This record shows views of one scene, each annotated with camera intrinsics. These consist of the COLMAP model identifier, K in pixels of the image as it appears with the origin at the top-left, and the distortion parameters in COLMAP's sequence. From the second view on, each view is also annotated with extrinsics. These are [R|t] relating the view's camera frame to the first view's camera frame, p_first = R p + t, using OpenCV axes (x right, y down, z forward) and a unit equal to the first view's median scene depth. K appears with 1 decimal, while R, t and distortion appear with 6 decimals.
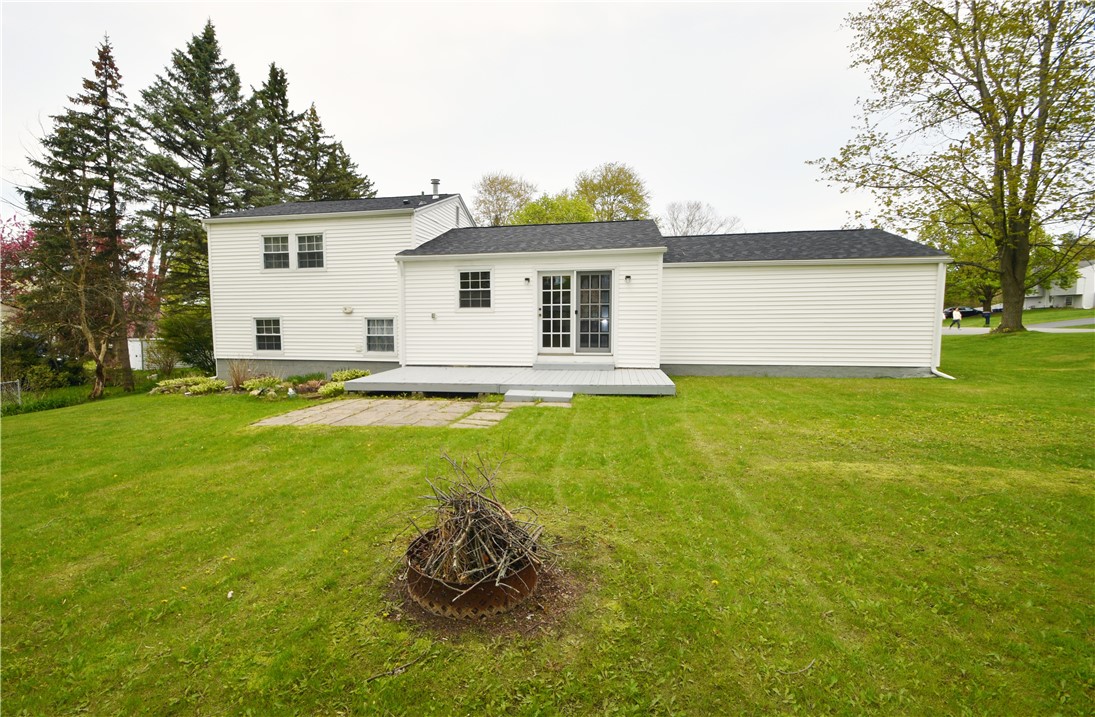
lens RADIAL K [[520.1, 0, 499.8], [0, 520.1, 367.0], [0, 0, 1]] dist [-0.008825, -0.001033]
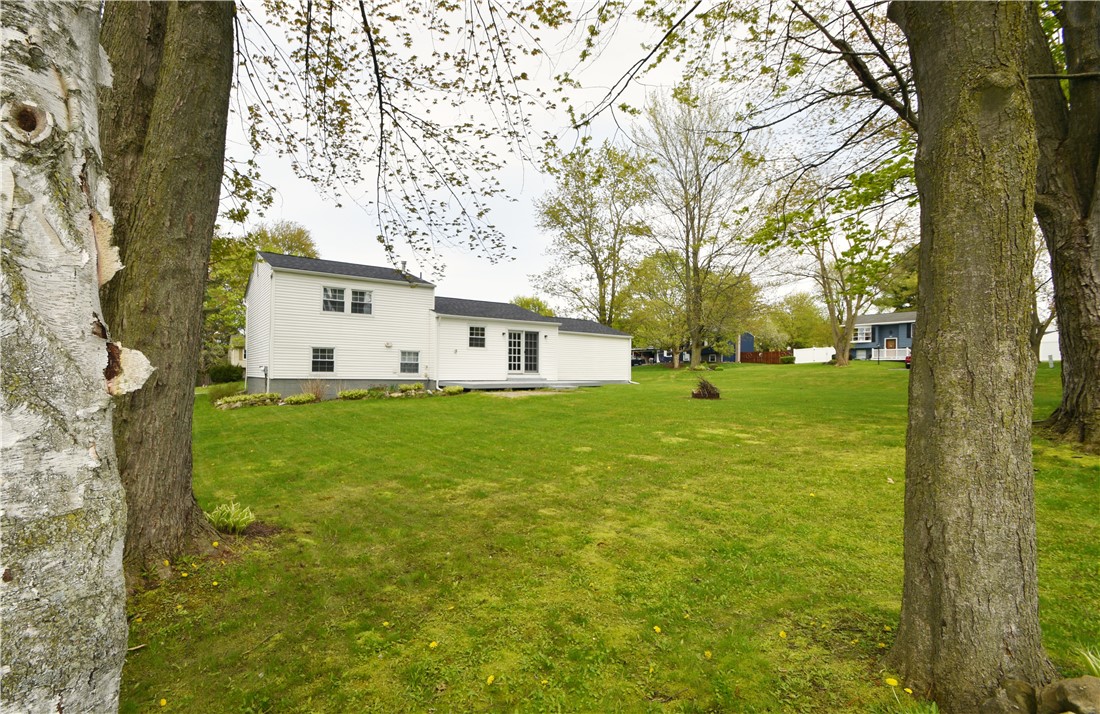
lens RADIAL K [[503.6, 0, 519.6], [0, 503.6, 365.6], [0, 0, 1]] dist [0.001628, 0.000534]
pose [[0.700461, 0.021696, 0.713361, -1.103239], [0.049948, 0.995597, -0.079325, 0.085565], [-0.711940, 0.091195, 0.696293, -0.268523]]
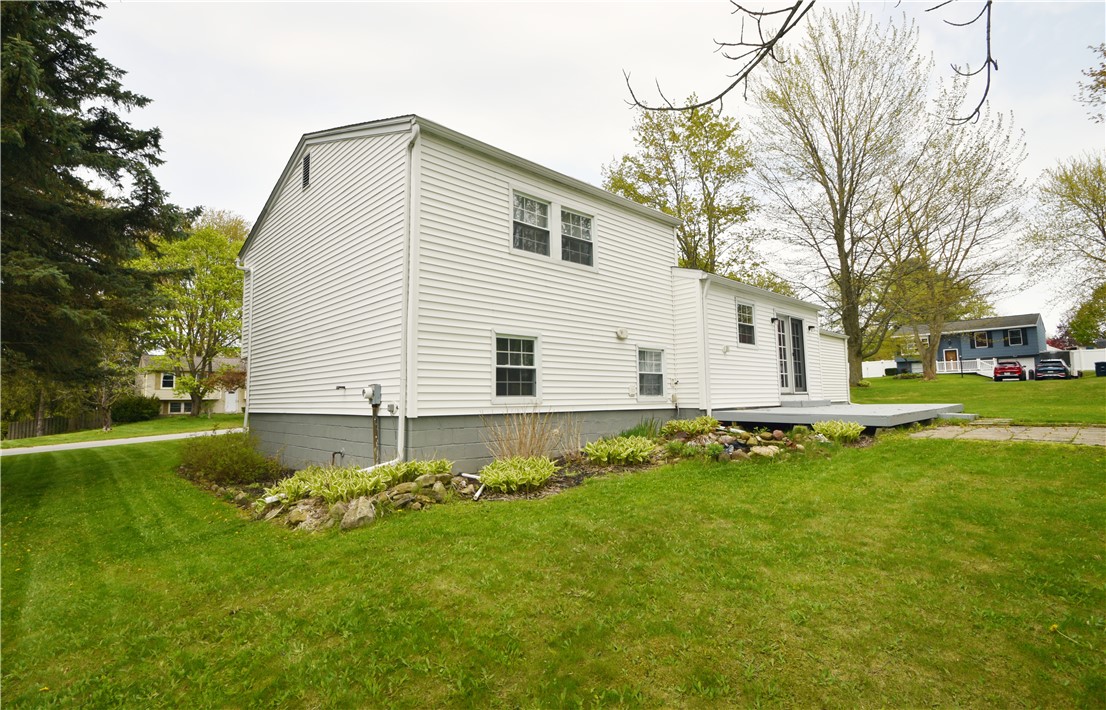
lens RADIAL K [[530.6, 0, 554.8], [0, 530.6, 350.7], [0, 0, 1]] dist [-0.011661, -0.001748]
pose [[0.566693, 0.069834, 0.820964, -0.953327], [0.085756, 0.985991, -0.143067, 0.002870], [-0.819454, 0.151478, 0.552765, 0.725579]]
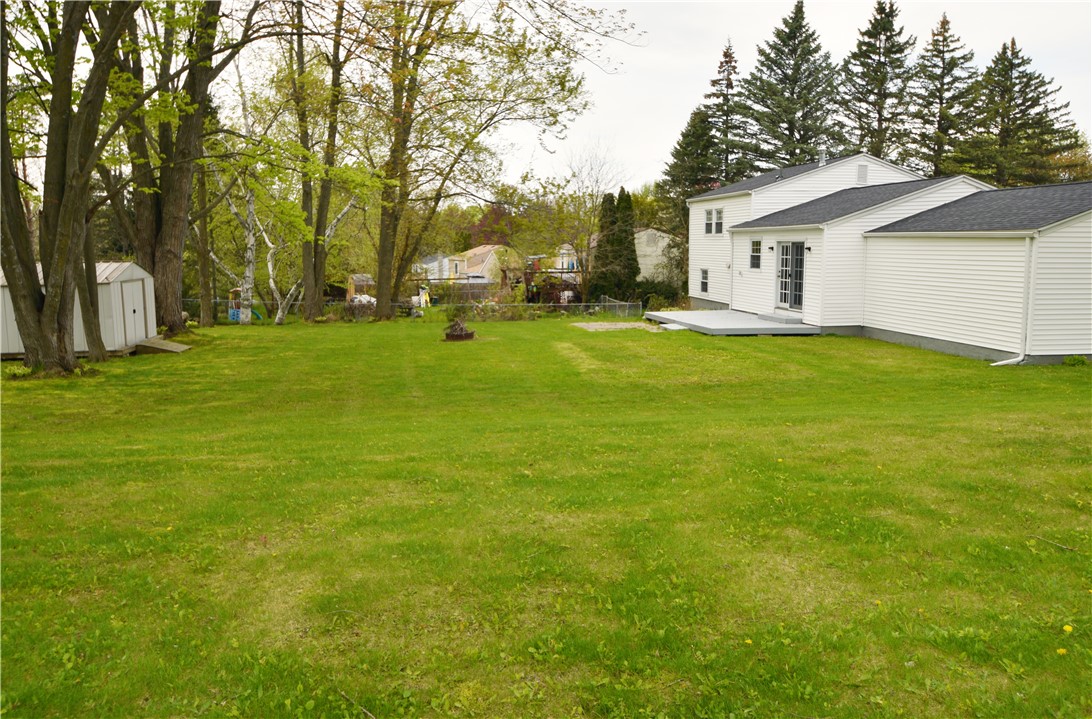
lens RADIAL K [[824.0, 0, 556.8], [0, 824.0, 359.9], [0, 0, 1]] dist [-0.050402, 0.001459]
pose [[0.383402, 0.132724, -0.913995, 1.584148], [-0.083266, 0.990558, 0.108913, -0.066336], [0.919820, 0.034348, 0.390833, -0.235768]]
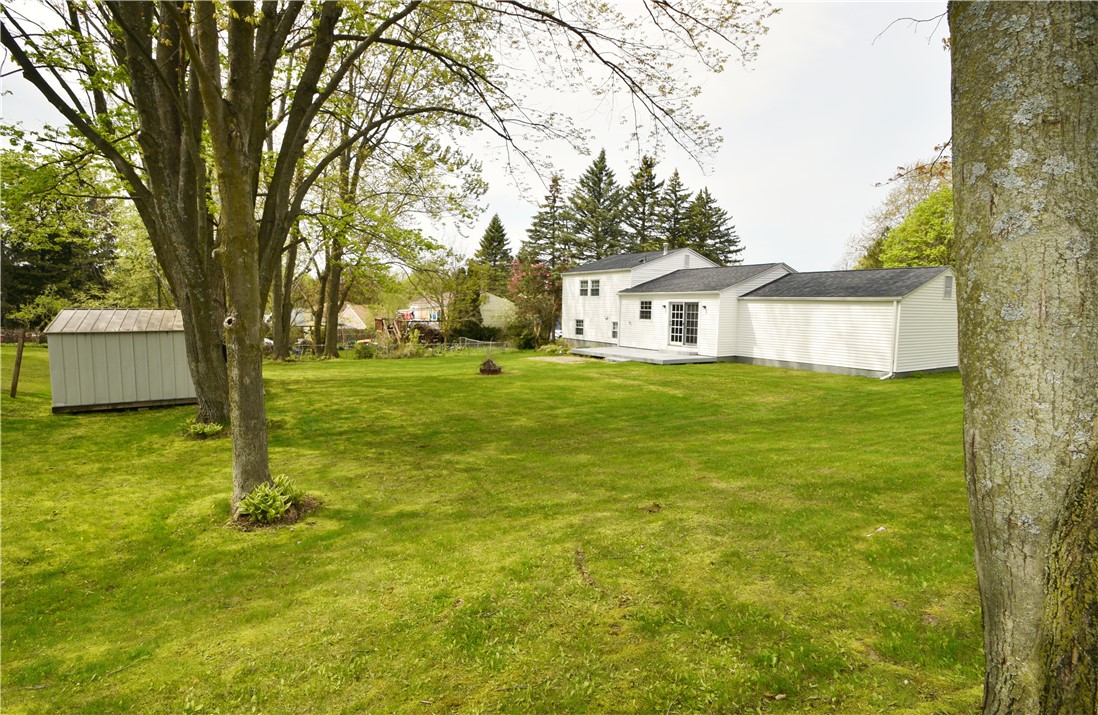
lens RADIAL K [[521.2, 0, 553.3], [0, 521.2, 350.8], [0, 0, 1]] dist [0.005652, -0.000913]
pose [[0.710198, 0.078893, -0.699568, 1.045162], [-0.084098, 0.996093, 0.026958, -0.017373], [0.698961, 0.039687, 0.714058, -0.622156]]
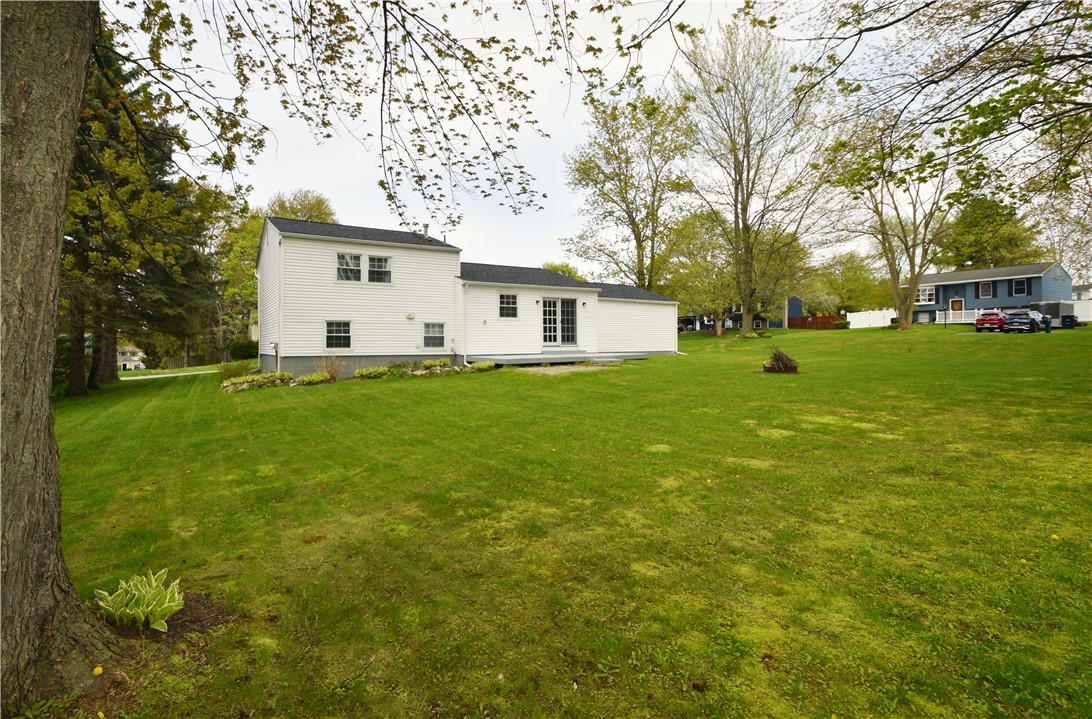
lens RADIAL K [[522.3, 0, 527.0], [0, 522.3, 344.6], [0, 0, 1]] dist [-0.007567, -0.002433]
pose [[0.729093, -0.002146, 0.684411, -1.036123], [0.063814, 0.995852, -0.064856, 0.070902], [-0.681433, 0.090961, 0.726206, -0.171383]]
